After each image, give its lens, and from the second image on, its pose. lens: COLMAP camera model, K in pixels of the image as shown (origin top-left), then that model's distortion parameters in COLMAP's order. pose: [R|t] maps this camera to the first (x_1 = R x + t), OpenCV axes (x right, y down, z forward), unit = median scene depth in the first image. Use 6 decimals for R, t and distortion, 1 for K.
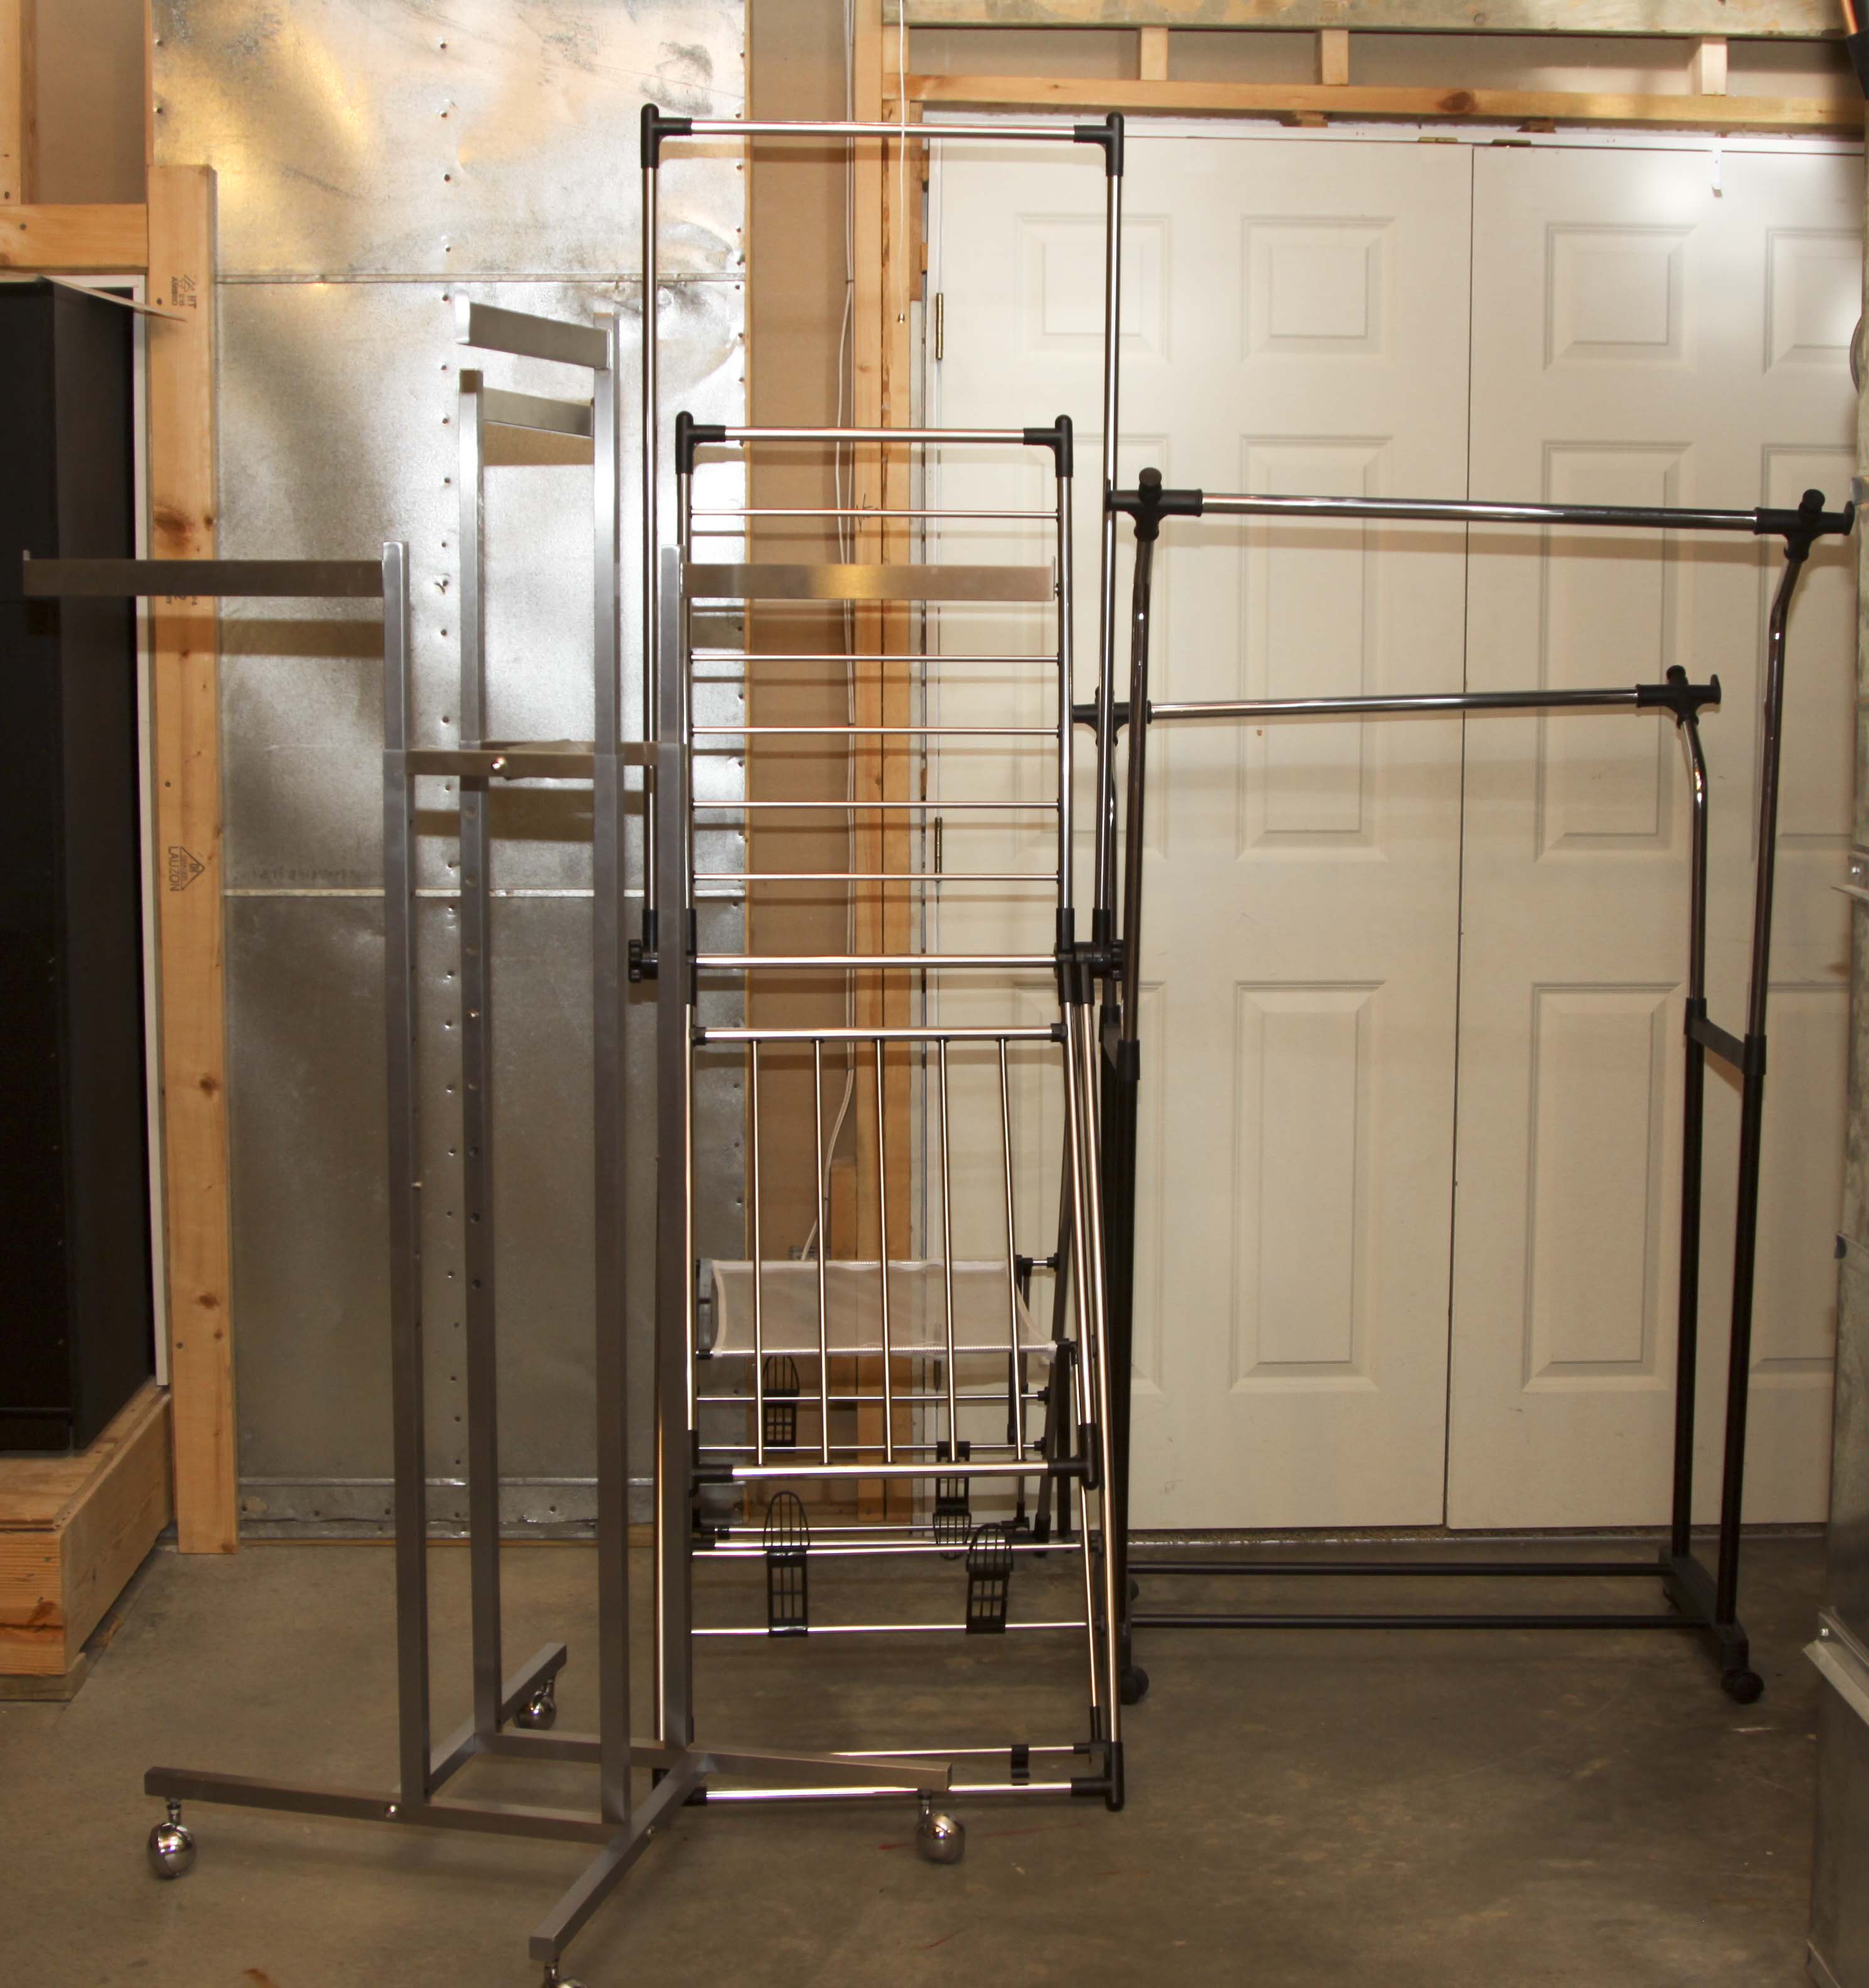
lens RADIAL K [[3187.3, 0, 934.5], [0, 3187.3, 994.0], [0, 0, 1]] dist [-0.148034, 0.103154]
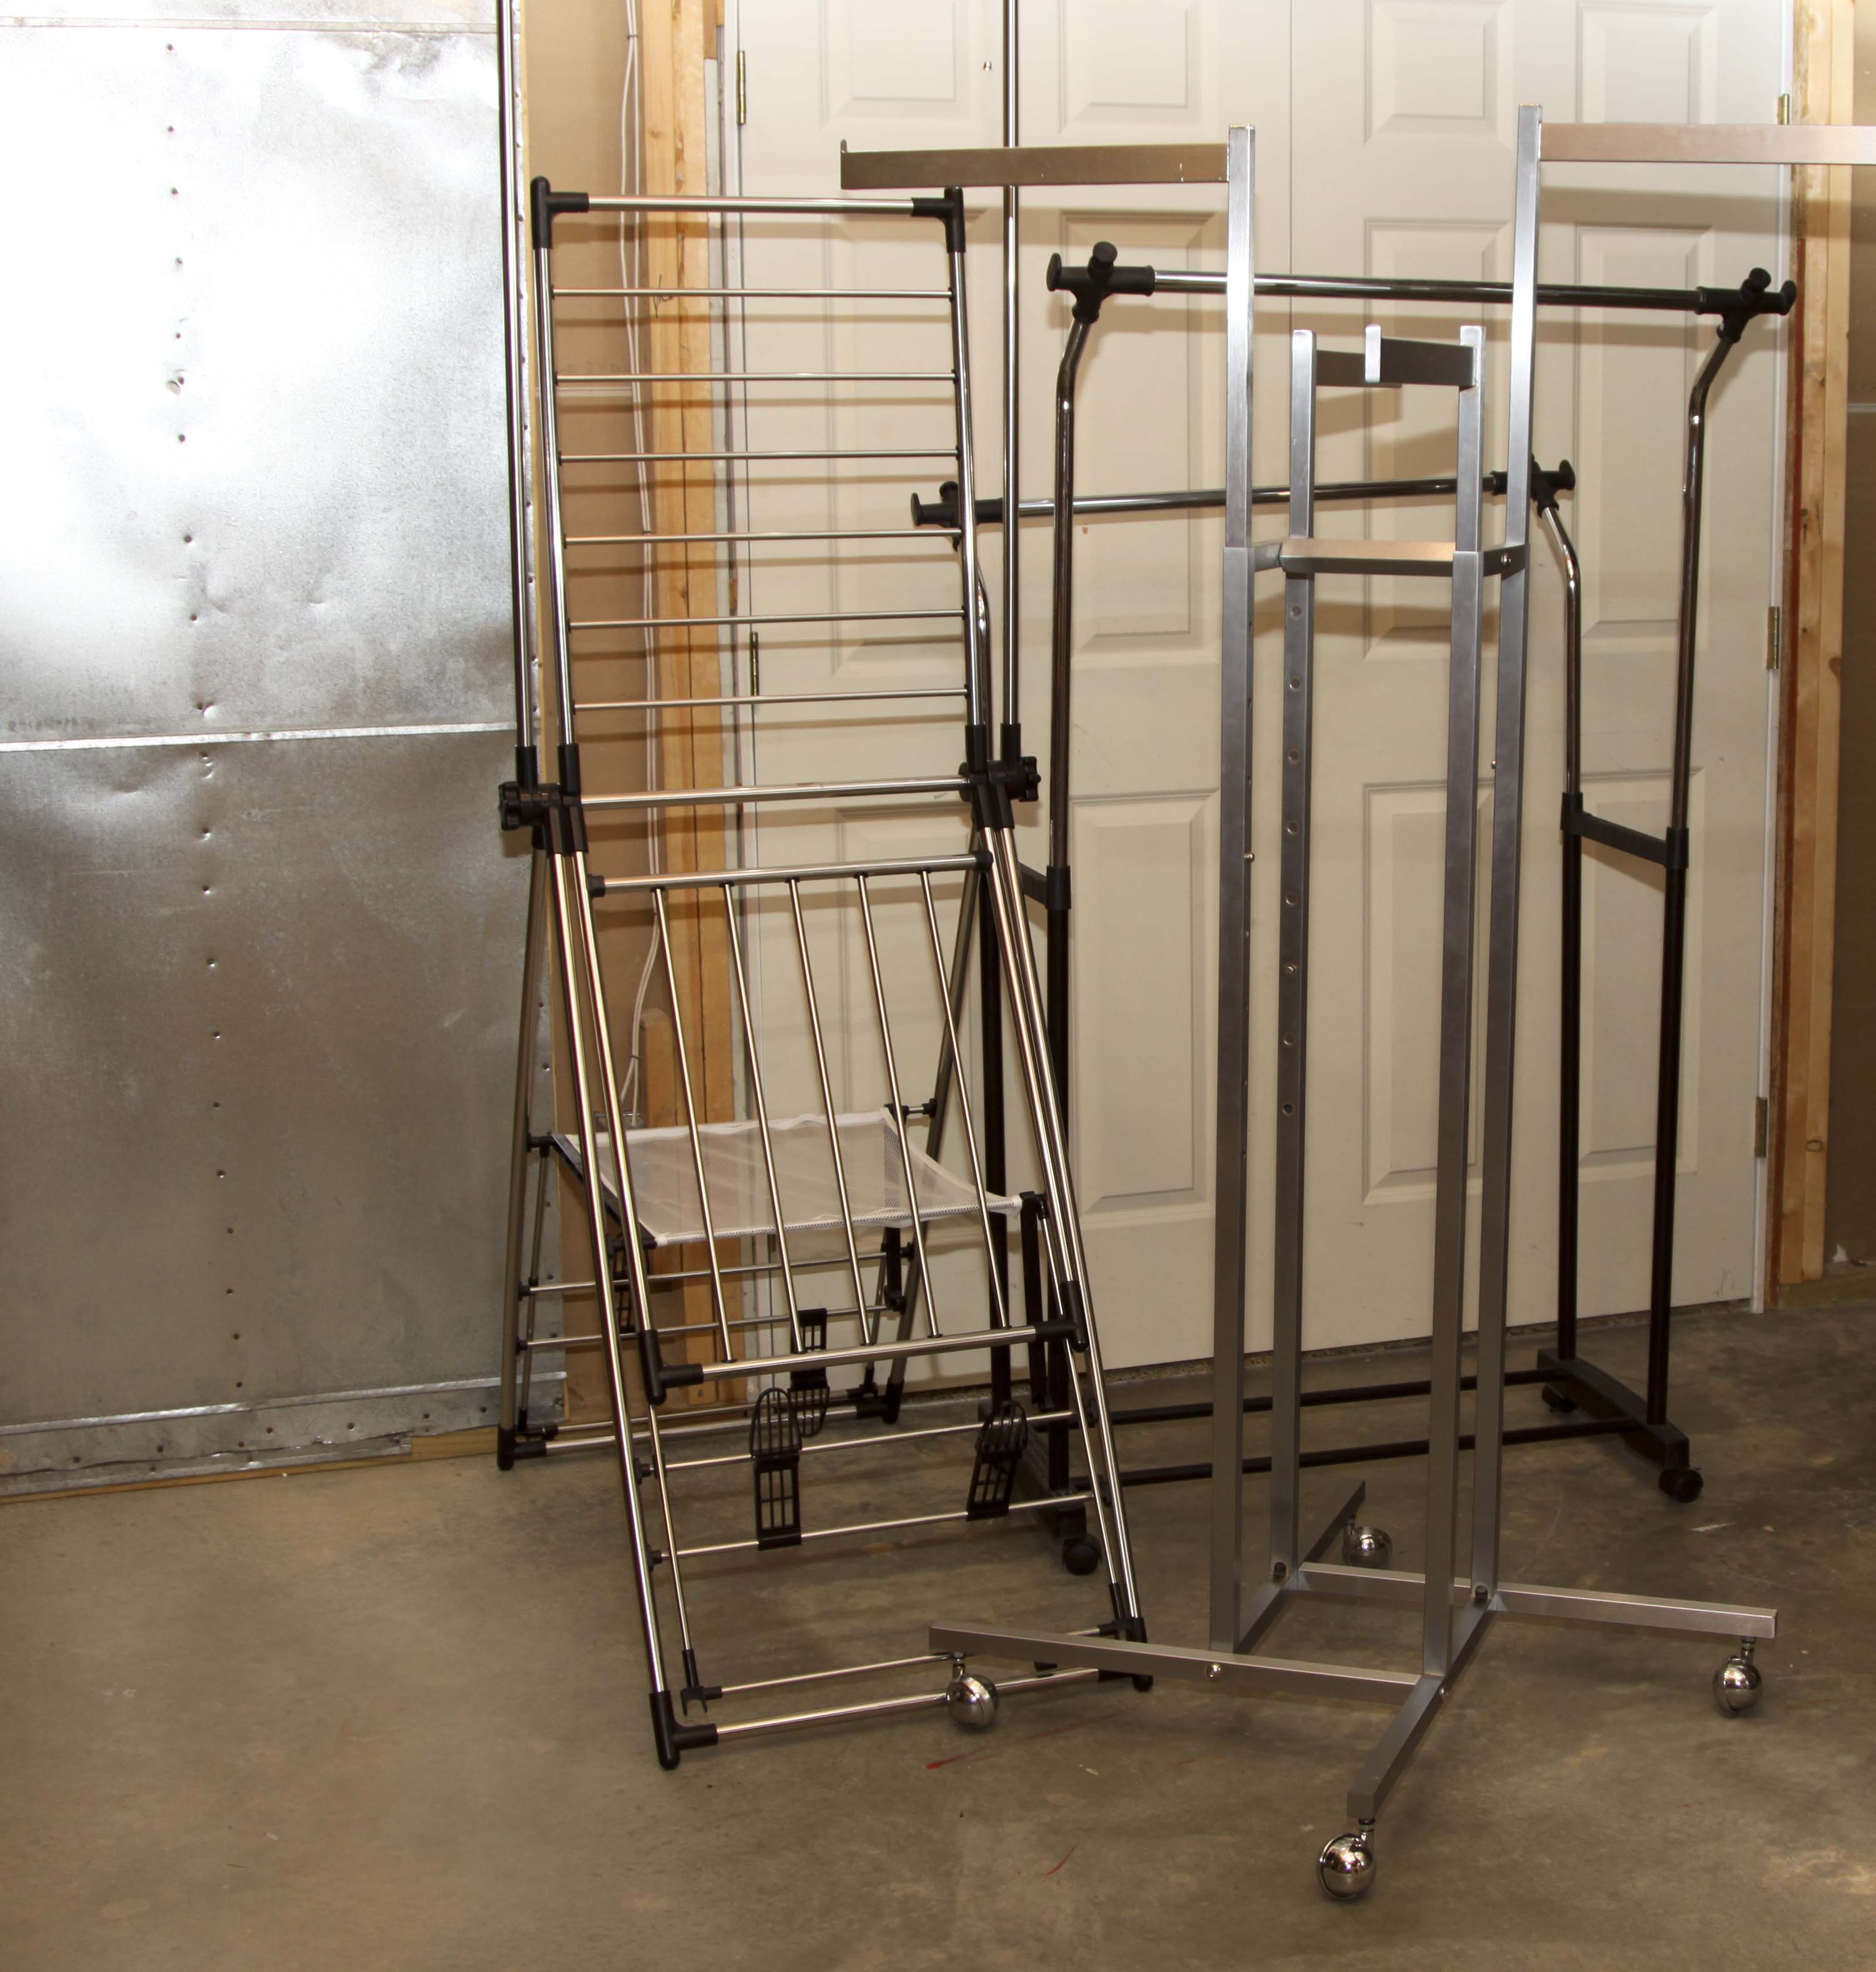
lens RADIAL K [[3188.9, 0, 1249.1], [0, 3188.9, 989.6], [0, 0, 1]] dist [-0.118731, -0.007232]
pose [[0.945433, -0.064528, 0.319362, -0.172290], [0.044910, 0.996645, 0.068426, -0.009836], [-0.322706, -0.050349, 0.945159, 0.097149]]
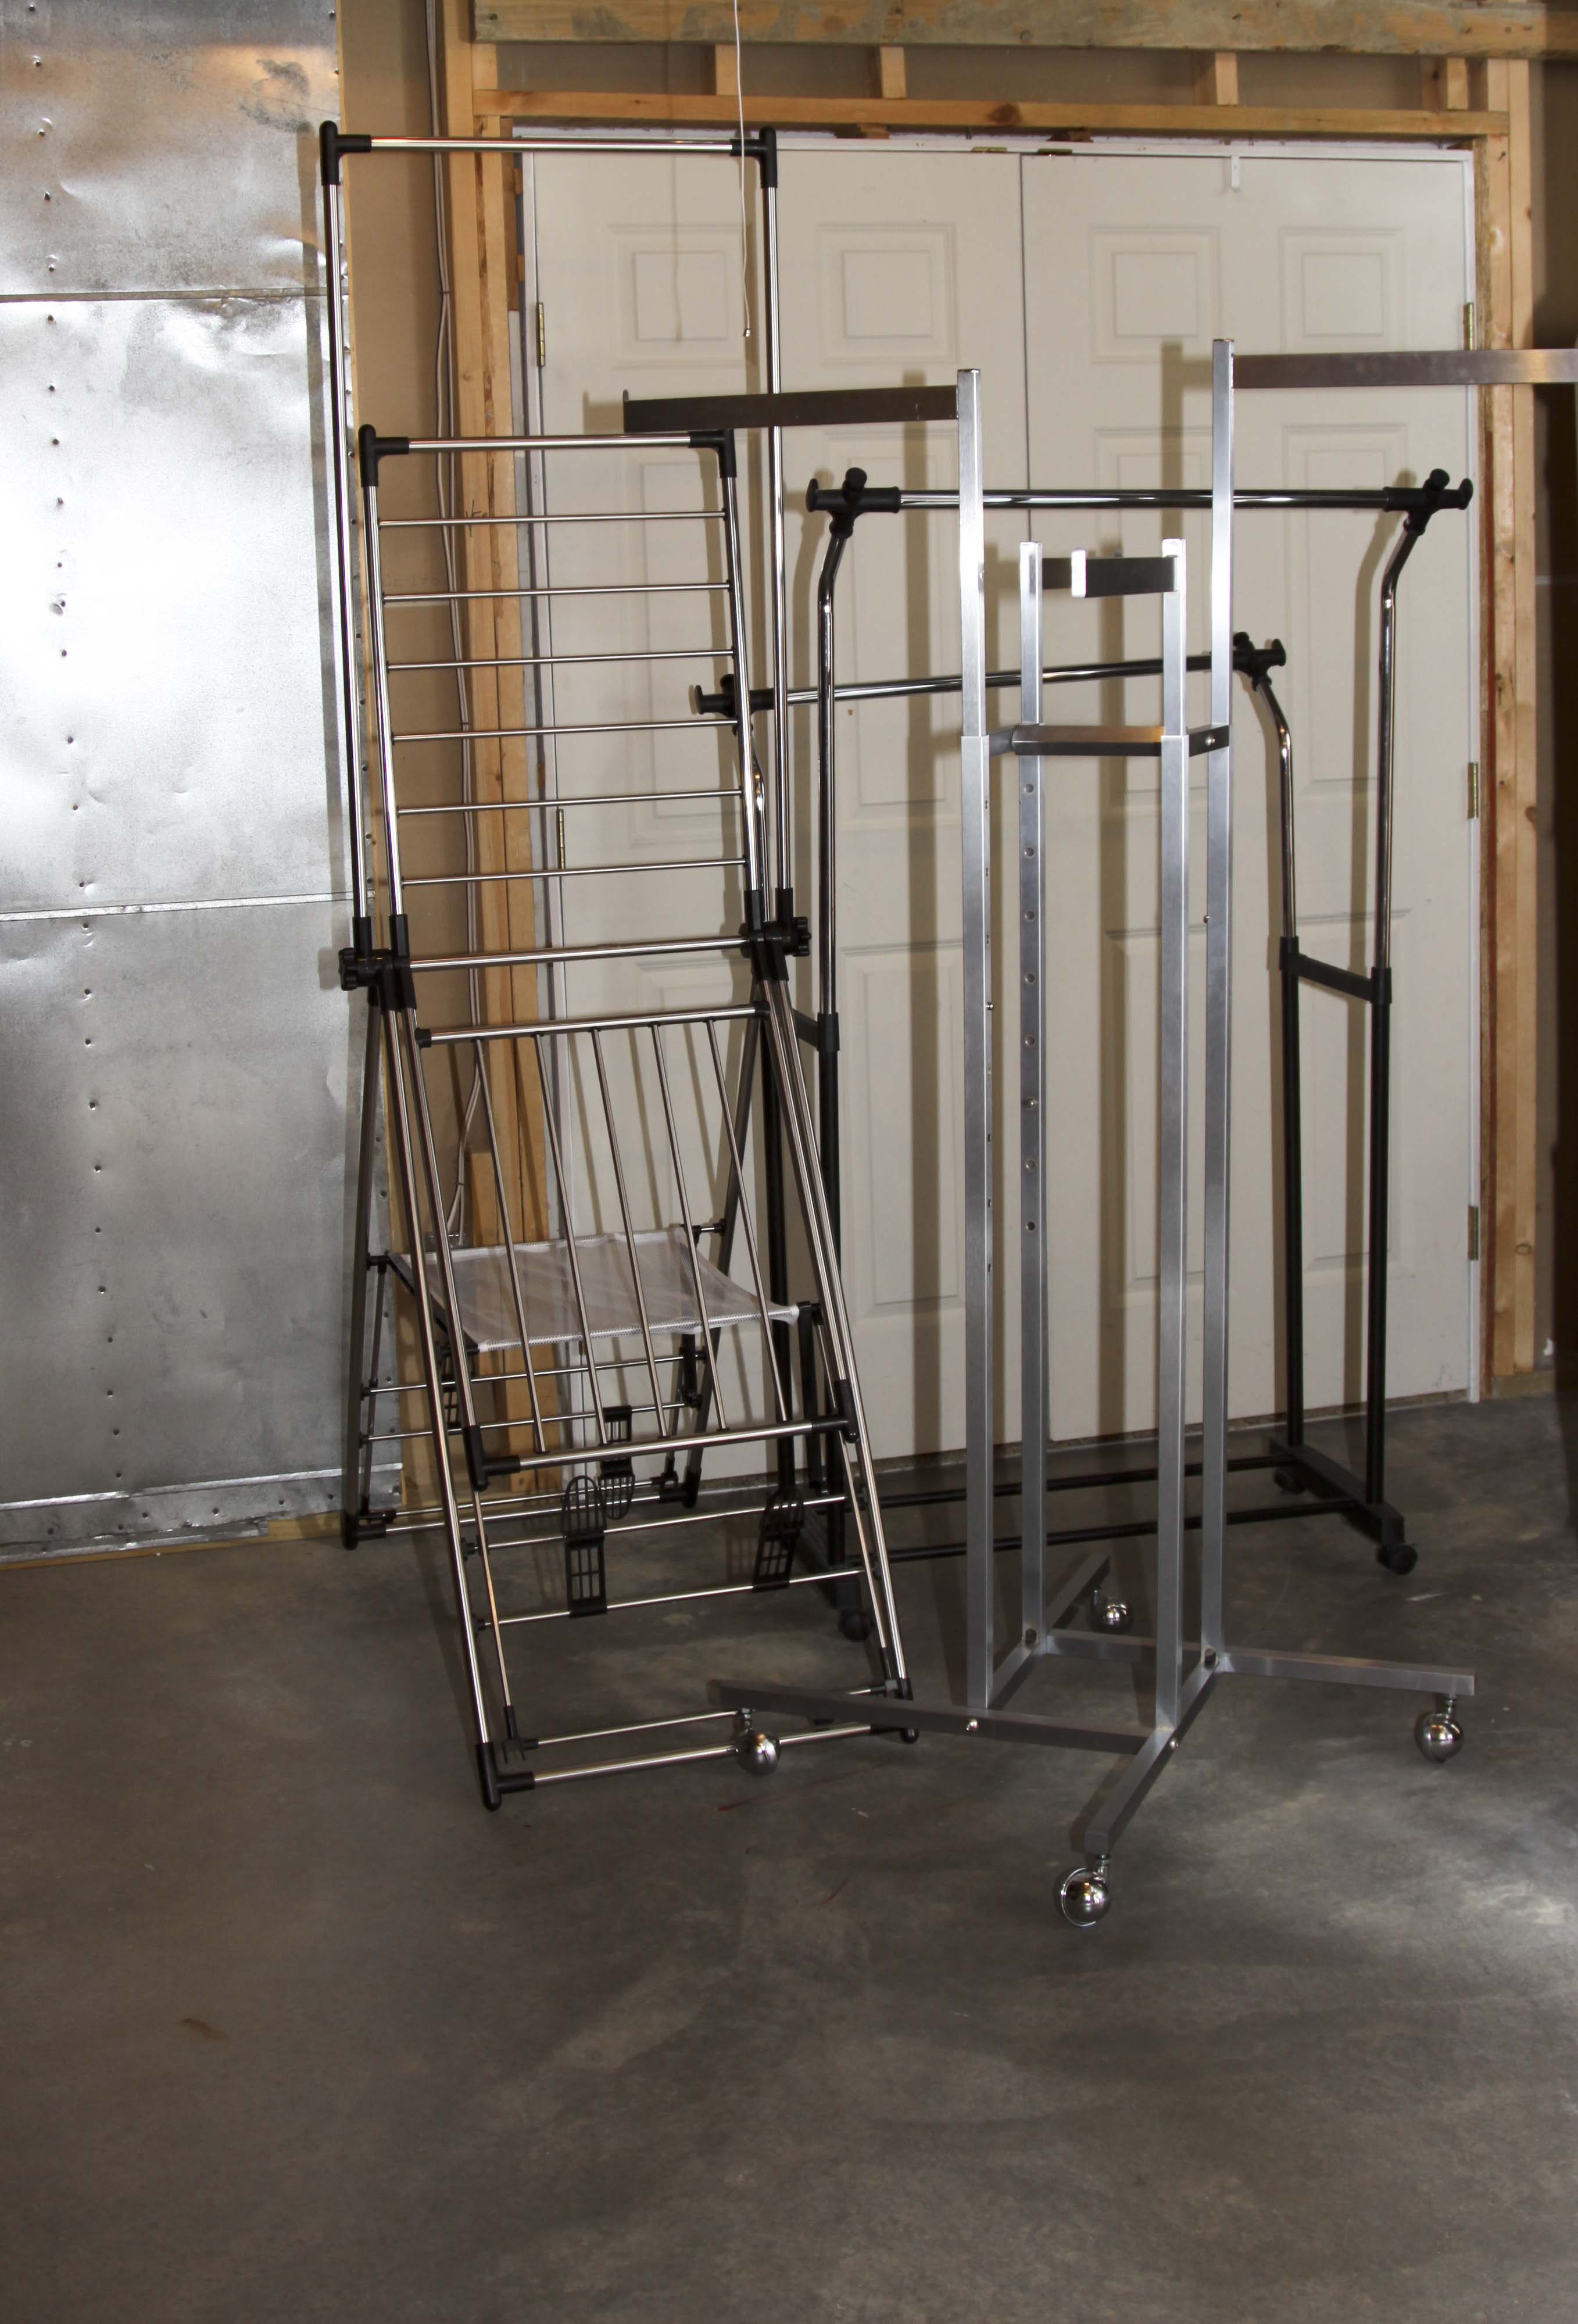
lens RADIAL K [[2968.0, 0, 756.4], [0, 2968.0, 967.1], [0, 0, 1]] dist [-0.145016, 0.082428]
pose [[0.970449, -0.067606, 0.231643, -0.174576], [0.065393, 0.997711, 0.017227, -0.017656], [-0.232278, -0.001570, 0.972648, 0.050042]]
